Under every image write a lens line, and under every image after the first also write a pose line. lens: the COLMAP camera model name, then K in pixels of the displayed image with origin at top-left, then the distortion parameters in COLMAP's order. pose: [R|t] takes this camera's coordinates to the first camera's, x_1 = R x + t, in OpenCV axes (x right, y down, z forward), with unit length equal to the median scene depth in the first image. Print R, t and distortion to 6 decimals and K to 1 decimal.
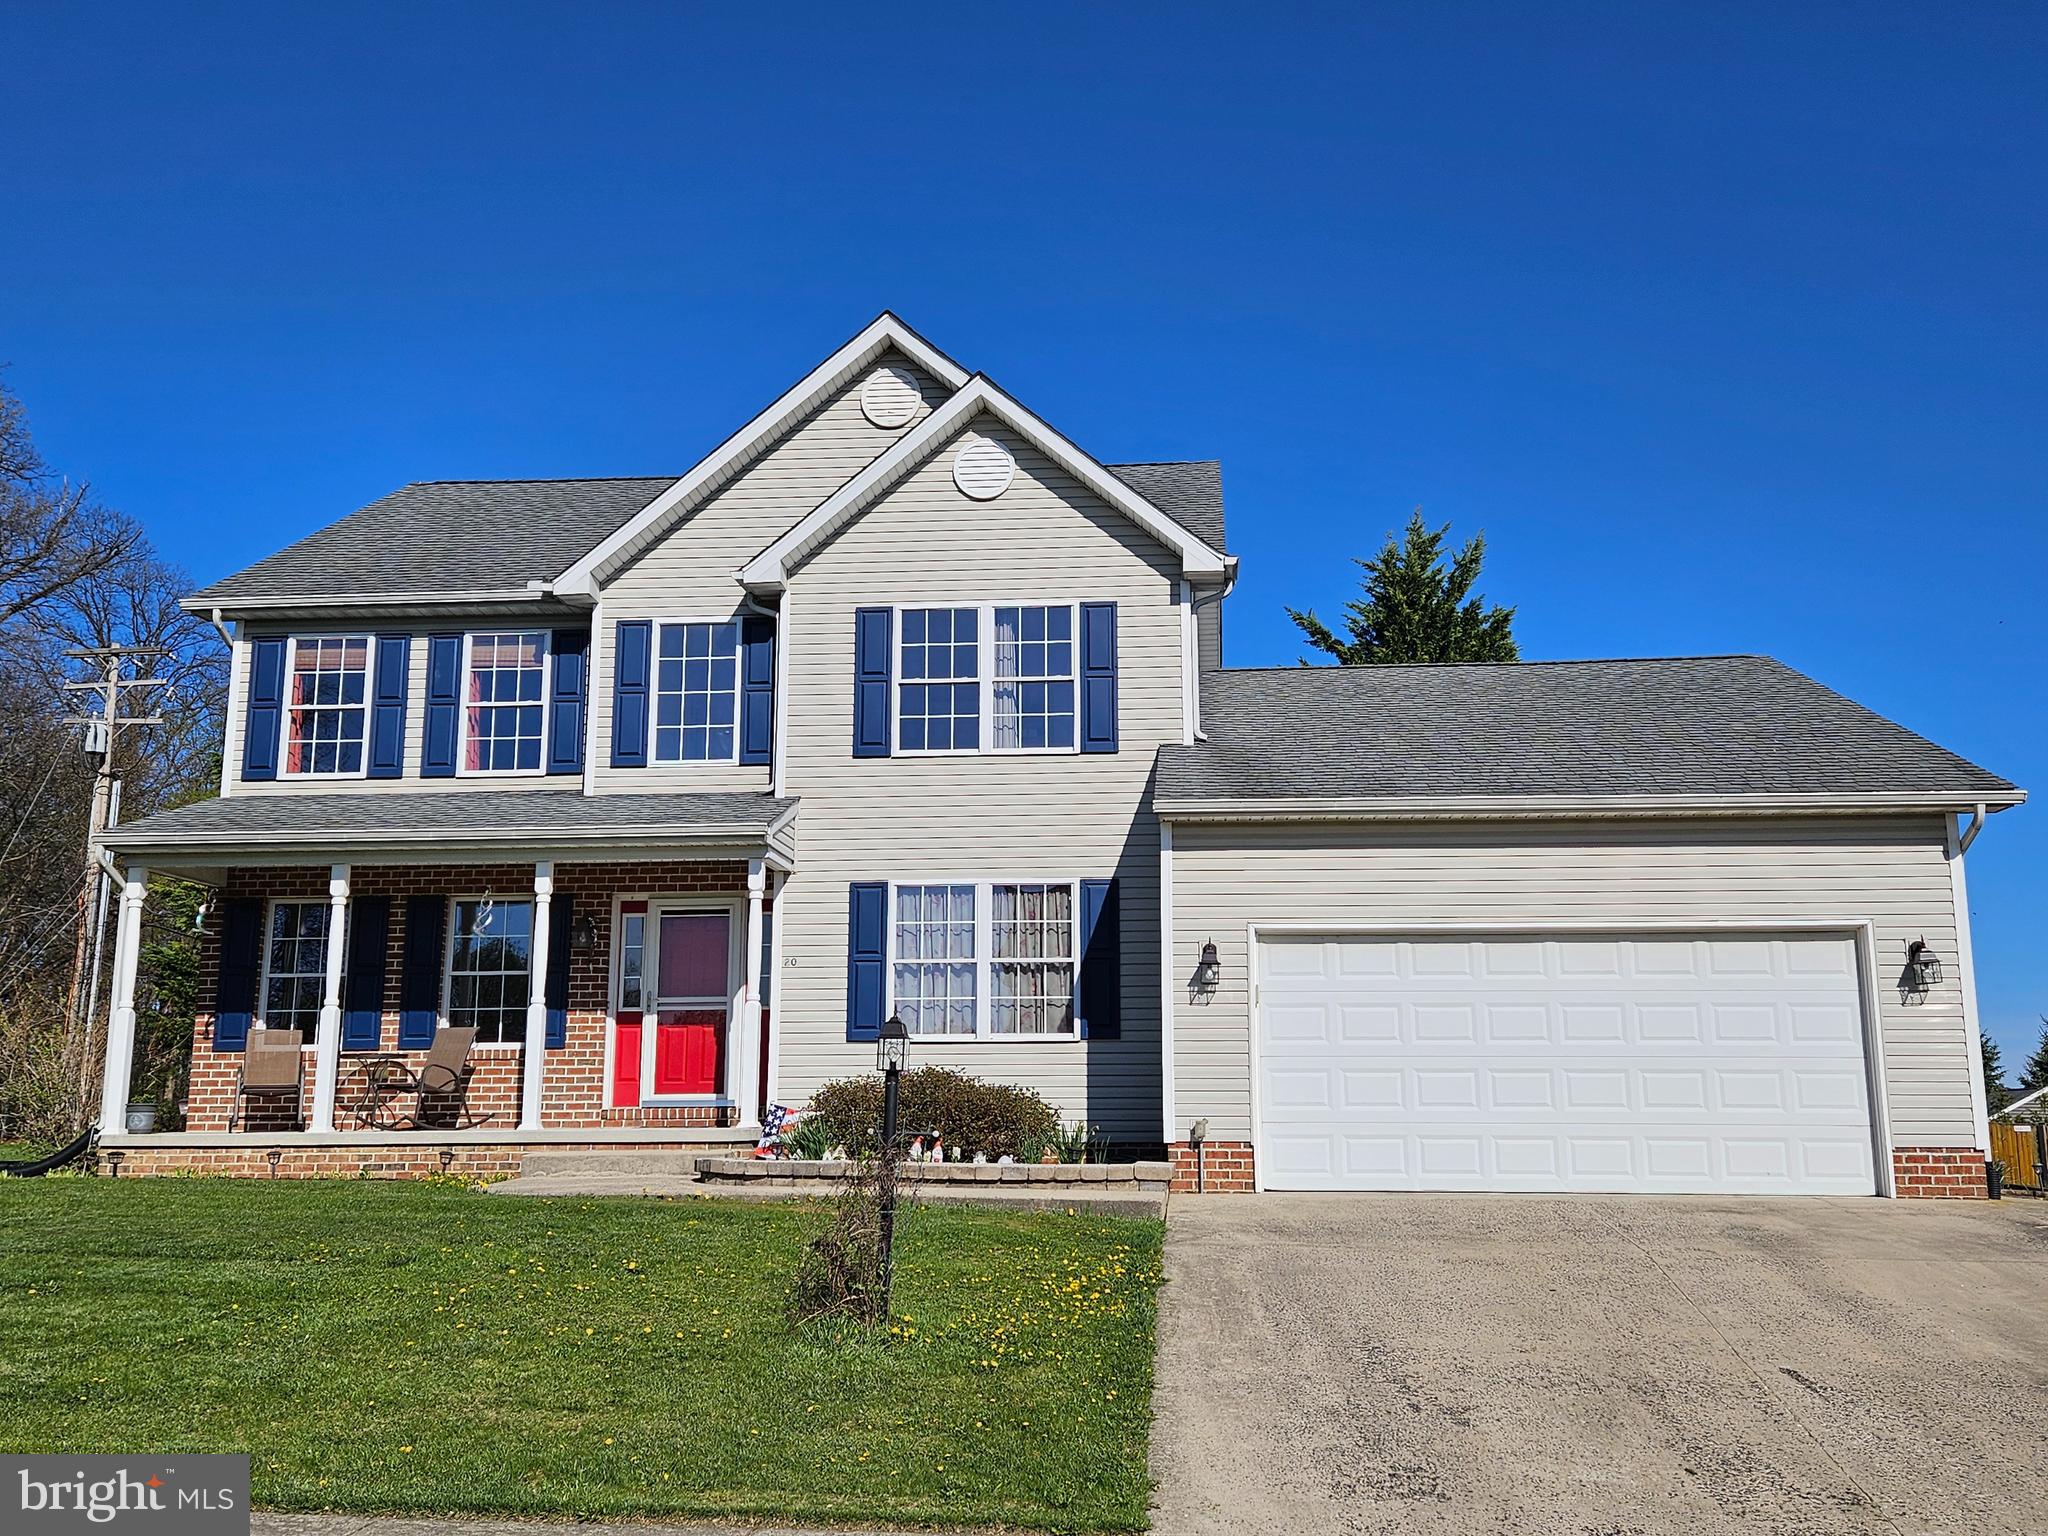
lens RADIAL K [[1867.7, 0, 1024.0], [0, 1867.7, 768.0], [0, 0, 1]] dist [0.081974, -0.005310]
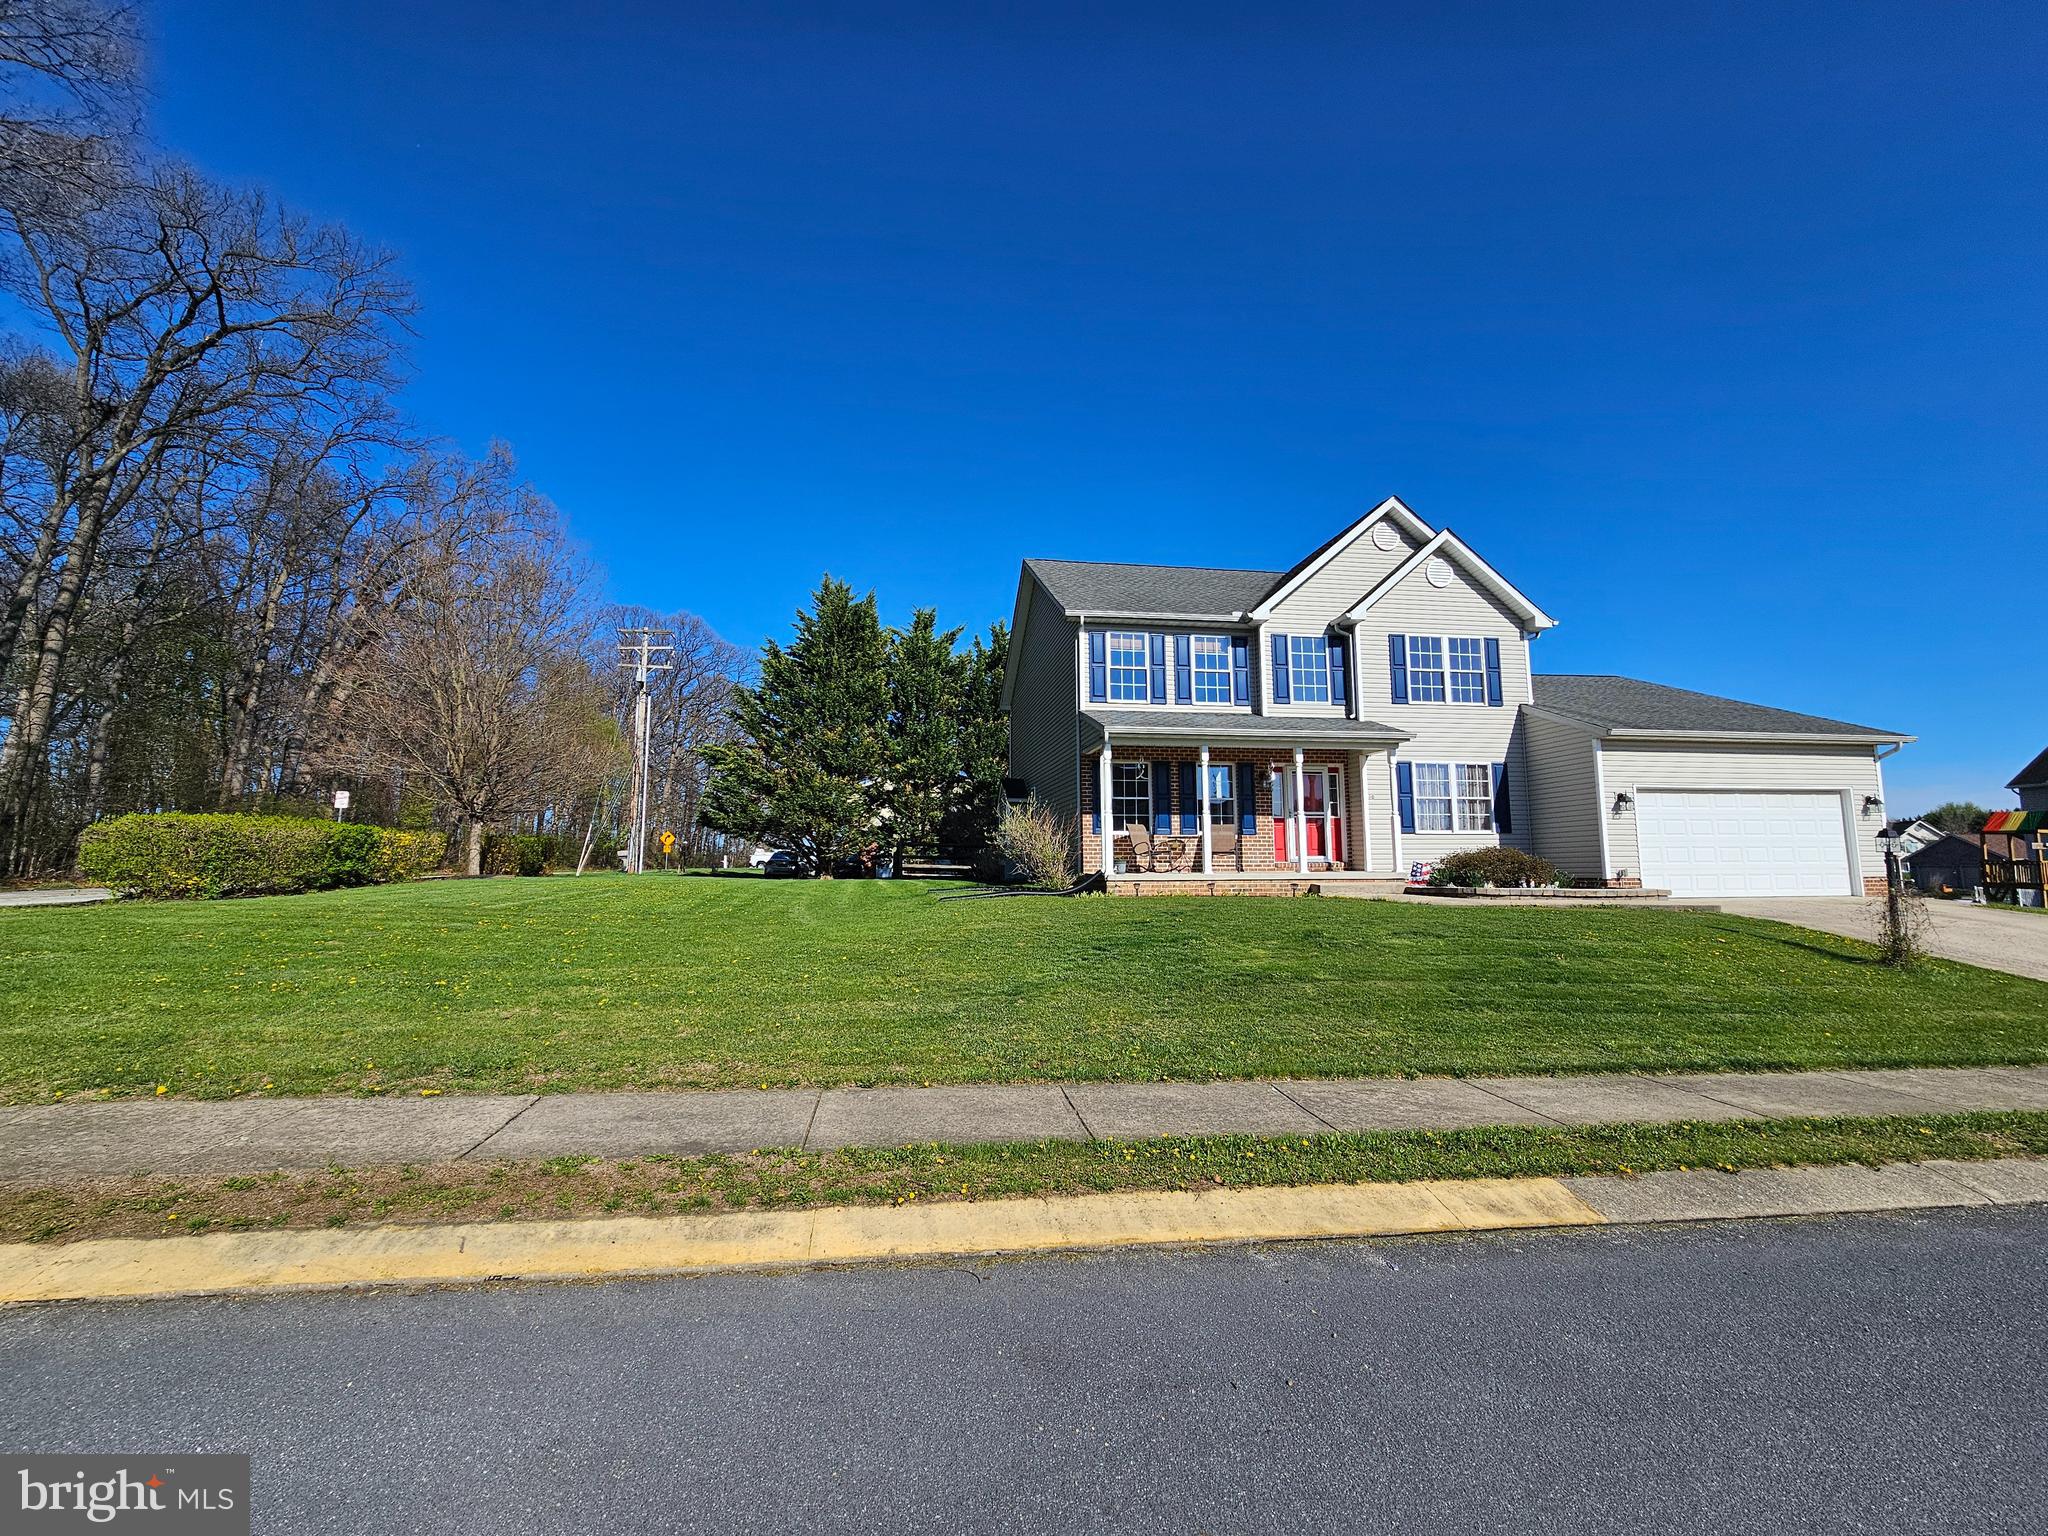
lens RADIAL K [[827.2, 0, 1024.0], [0, 827.2, 768.0], [0, 0, 1]] dist [0.000241, 0.000066]
pose [[0.973788, 0.023640, 0.226225, -0.717754], [-0.039361, 0.997093, 0.065237, 0.022956], [-0.224025, -0.072432, 0.971888, 0.158734]]
